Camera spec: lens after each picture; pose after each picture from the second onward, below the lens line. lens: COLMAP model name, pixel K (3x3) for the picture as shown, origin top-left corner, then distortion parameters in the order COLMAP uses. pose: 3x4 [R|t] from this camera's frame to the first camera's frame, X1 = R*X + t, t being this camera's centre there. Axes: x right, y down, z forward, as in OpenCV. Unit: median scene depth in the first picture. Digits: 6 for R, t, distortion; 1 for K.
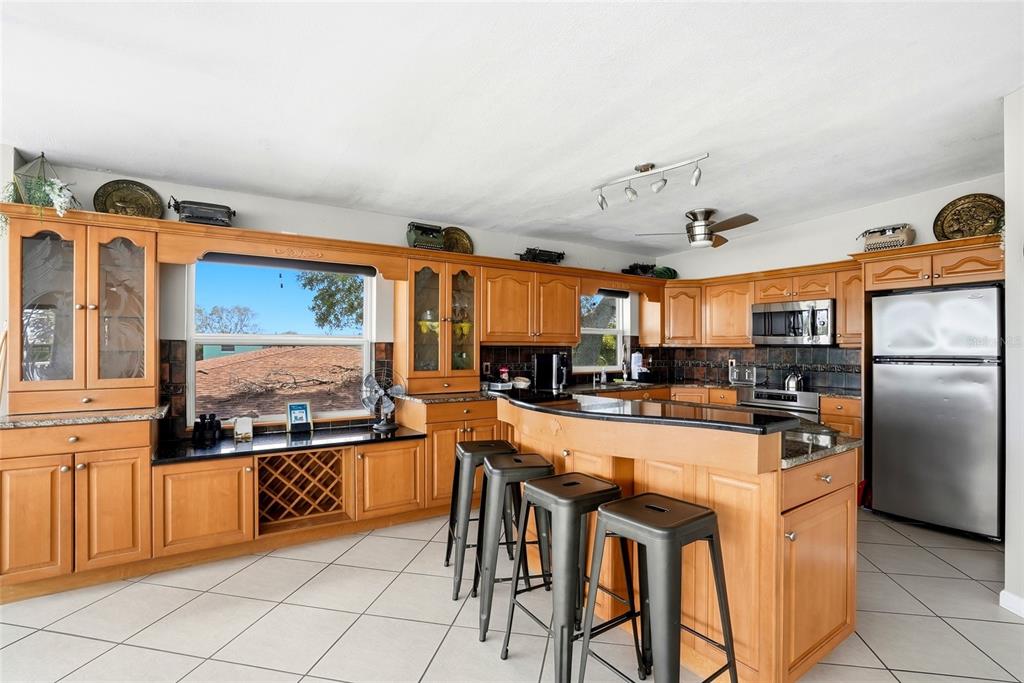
lens RADIAL K [[491.7, 0, 518.5], [0, 491.7, 342.2], [0, 0, 1]] dist [-0.040252, 0.013574]
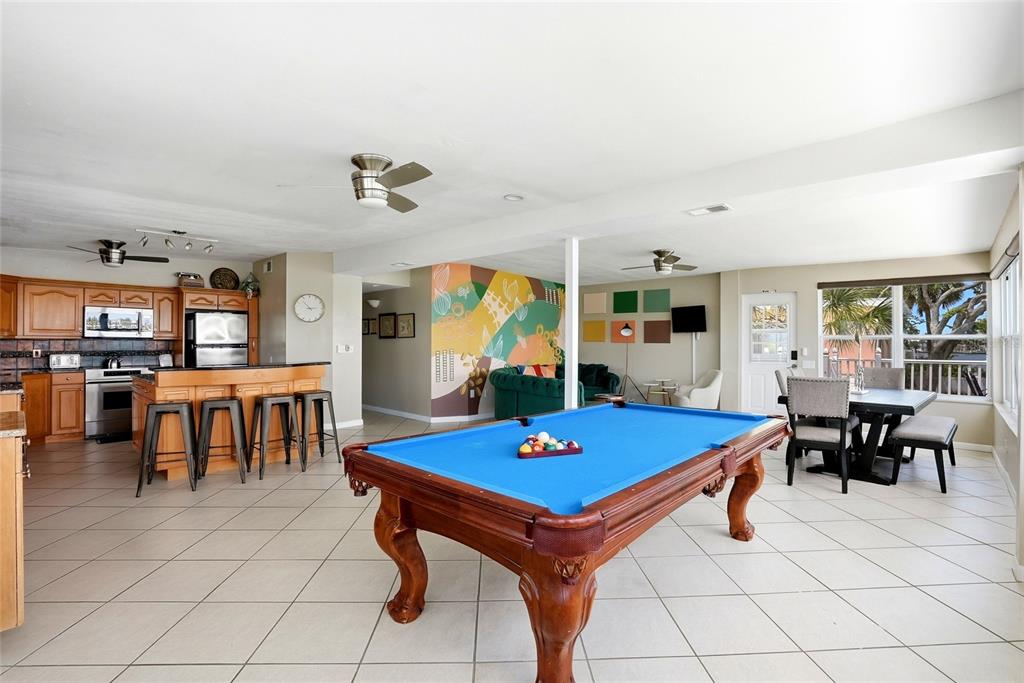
lens RADIAL K [[491.7, 0, 513.3], [0, 491.7, 338.5], [0, 0, 1]] dist [-0.040252, 0.013574]
pose [[-0.218831, 0.001510, 0.975762, -1.052728], [-0.015680, 0.999864, -0.005064, -0.002838], [-0.975637, -0.016409, -0.218778, 0.161208]]
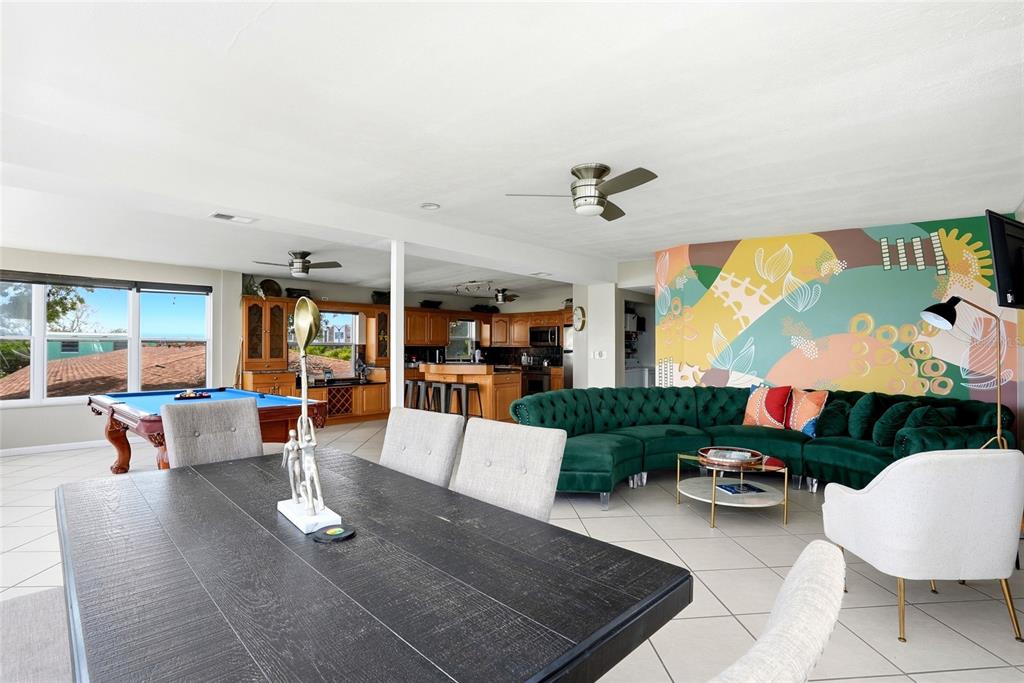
lens RADIAL K [[491.7, 0, 517.4], [0, 491.7, 347.3], [0, 0, 1]] dist [-0.040252, 0.013574]
pose [[0.967714, 0.000053, 0.252050, -0.127221], [-0.002547, 0.999951, 0.009567, -0.008907], [-0.252037, -0.009900, 0.967667, -1.150435]]
